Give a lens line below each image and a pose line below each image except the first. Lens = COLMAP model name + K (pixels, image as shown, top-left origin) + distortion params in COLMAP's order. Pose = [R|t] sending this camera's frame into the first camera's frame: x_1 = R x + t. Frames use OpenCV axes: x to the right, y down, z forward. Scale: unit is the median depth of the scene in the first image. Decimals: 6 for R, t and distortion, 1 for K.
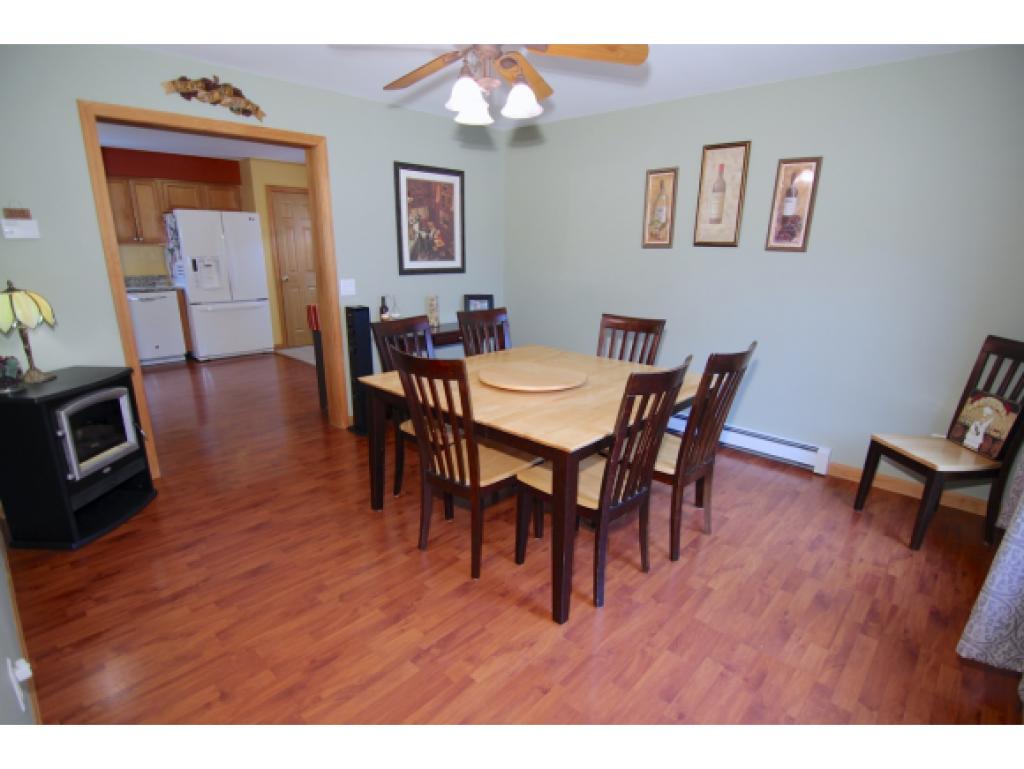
lens RADIAL K [[519.1, 0, 512.6], [0, 519.1, 385.4], [0, 0, 1]] dist [-0.022833, -0.001459]
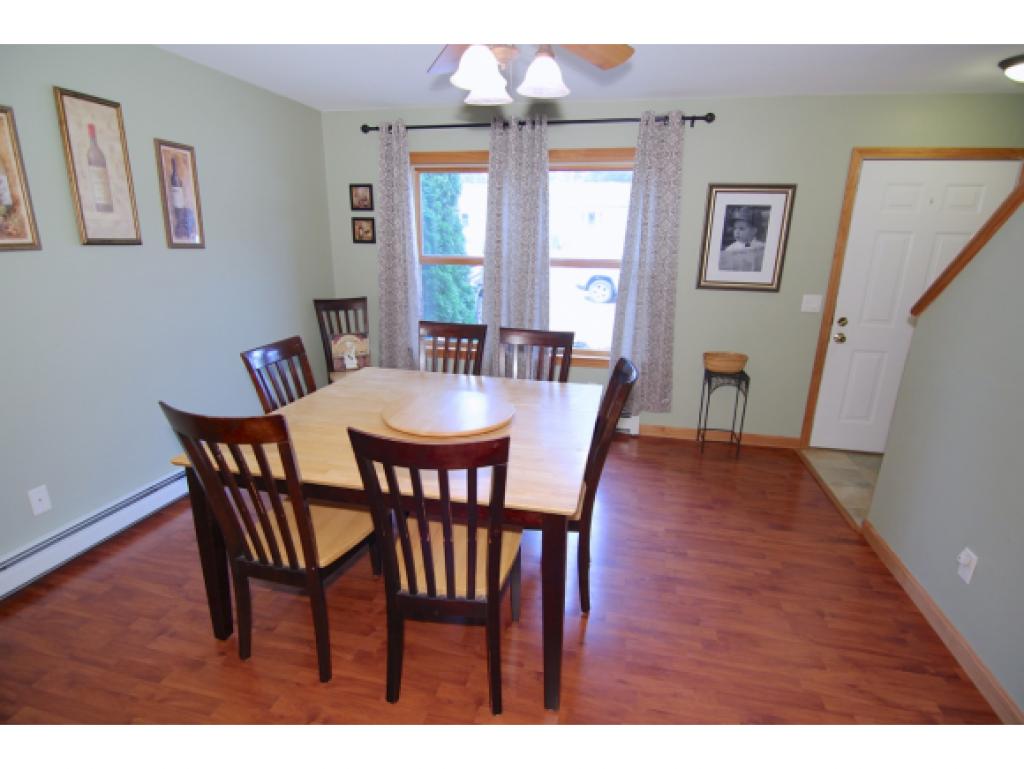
lens RADIAL K [[519.1, 0, 513.8], [0, 519.1, 385.3], [0, 0, 1]] dist [-0.022833, -0.001459]
pose [[-0.505817, -0.254079, 0.824375, -0.524075], [0.199162, 0.895426, 0.398179, -0.280602], [-0.839335, 0.365590, -0.402318, 0.939557]]
